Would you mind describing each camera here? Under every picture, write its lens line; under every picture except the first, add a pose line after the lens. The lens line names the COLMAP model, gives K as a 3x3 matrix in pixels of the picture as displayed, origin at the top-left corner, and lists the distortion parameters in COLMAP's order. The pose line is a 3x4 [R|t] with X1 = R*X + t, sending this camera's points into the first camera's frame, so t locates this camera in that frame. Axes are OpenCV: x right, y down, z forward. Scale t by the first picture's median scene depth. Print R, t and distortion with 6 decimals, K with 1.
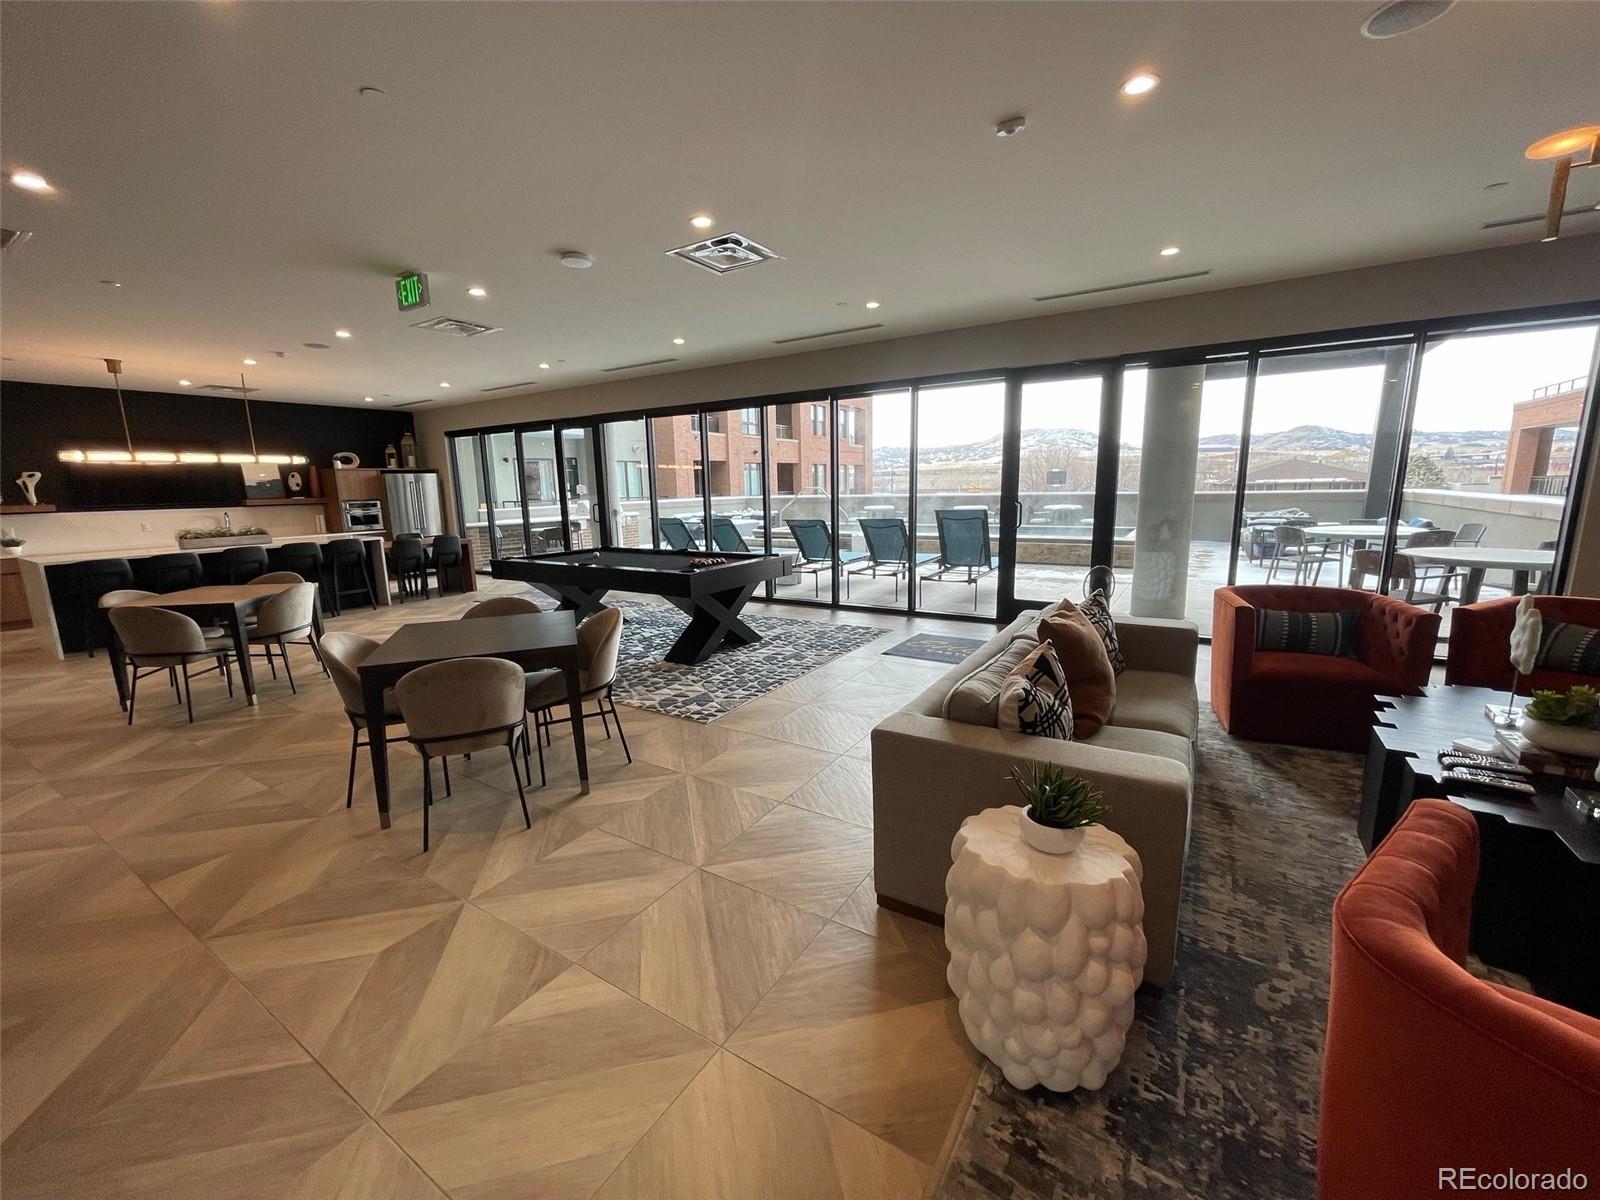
lens RADIAL K [[644.3, 0, 797.0], [0, 644.3, 601.5], [0, 0, 1]] dist [0.001047, 0.000921]
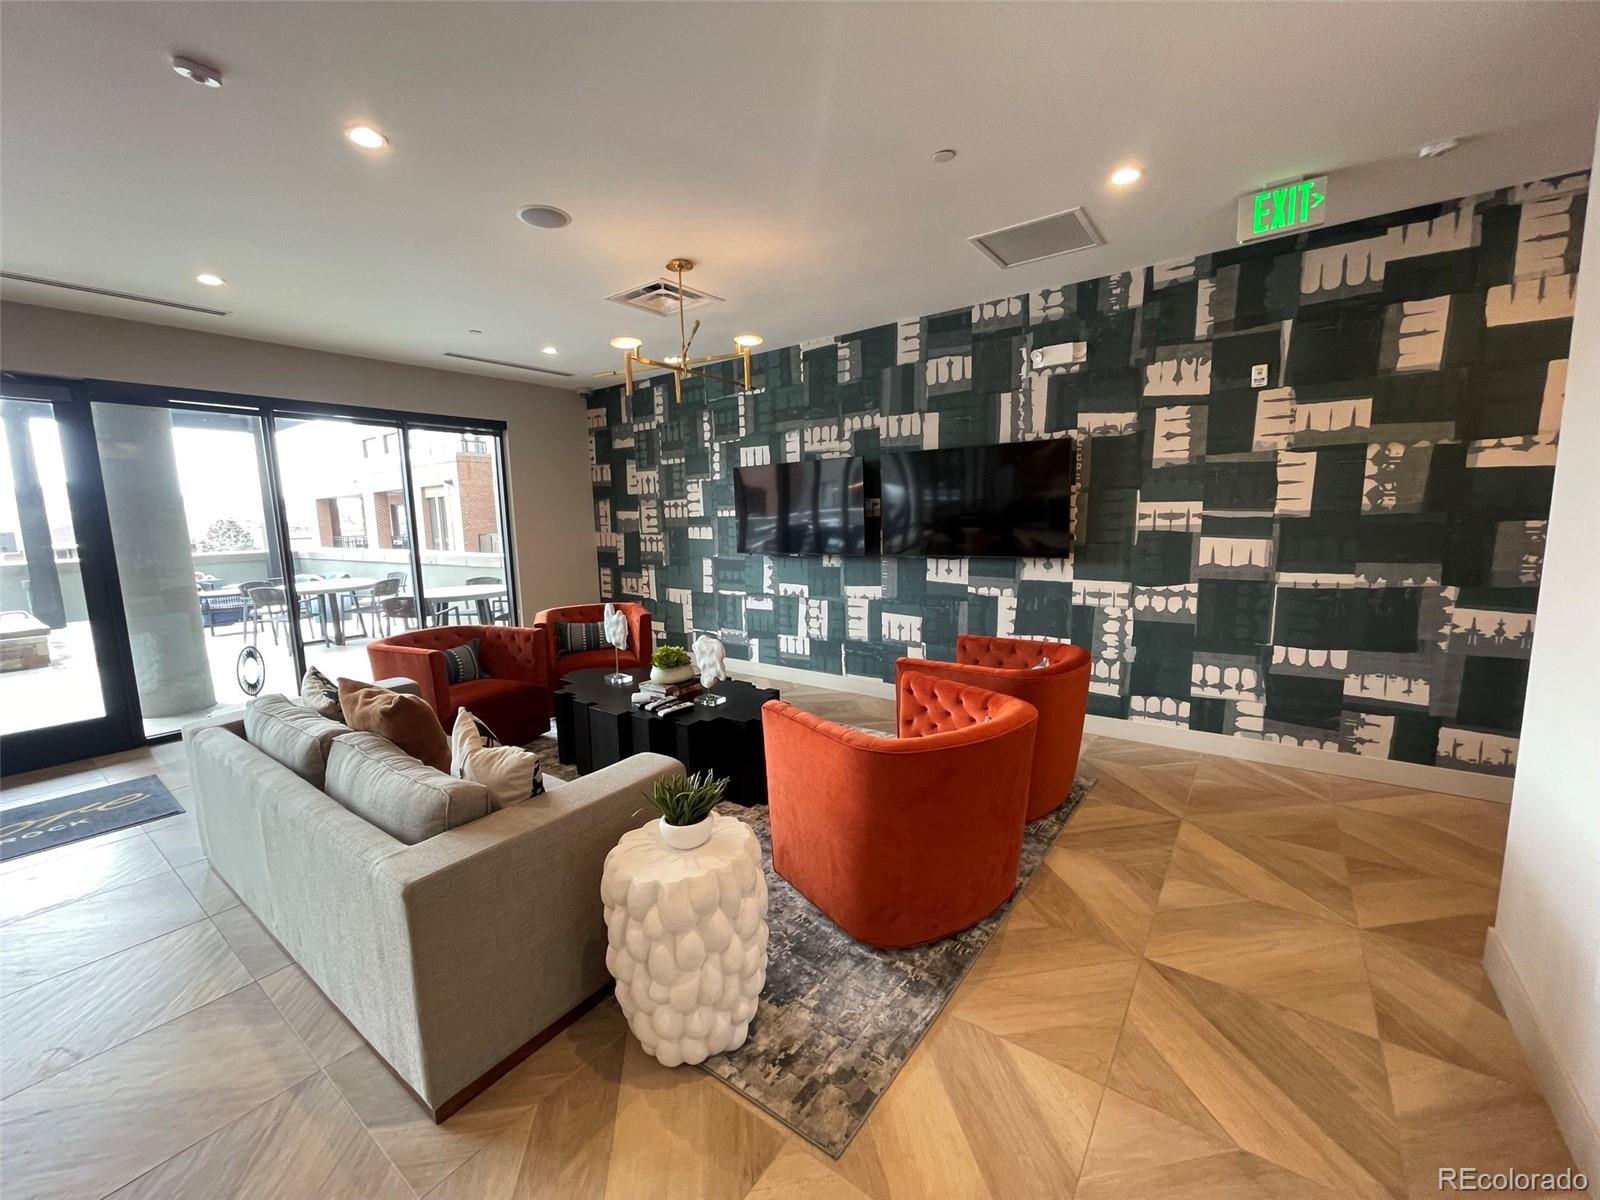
lens RADIAL K [[644.3, 0, 794.2], [0, 644.3, 600.7], [0, 0, 1]] dist [0.001047, 0.000921]
pose [[0.076245, -0.114094, 0.990540, -0.609093], [0.208078, 0.973380, 0.096101, -0.104749], [-0.975136, 0.198782, 0.097956, 0.536530]]
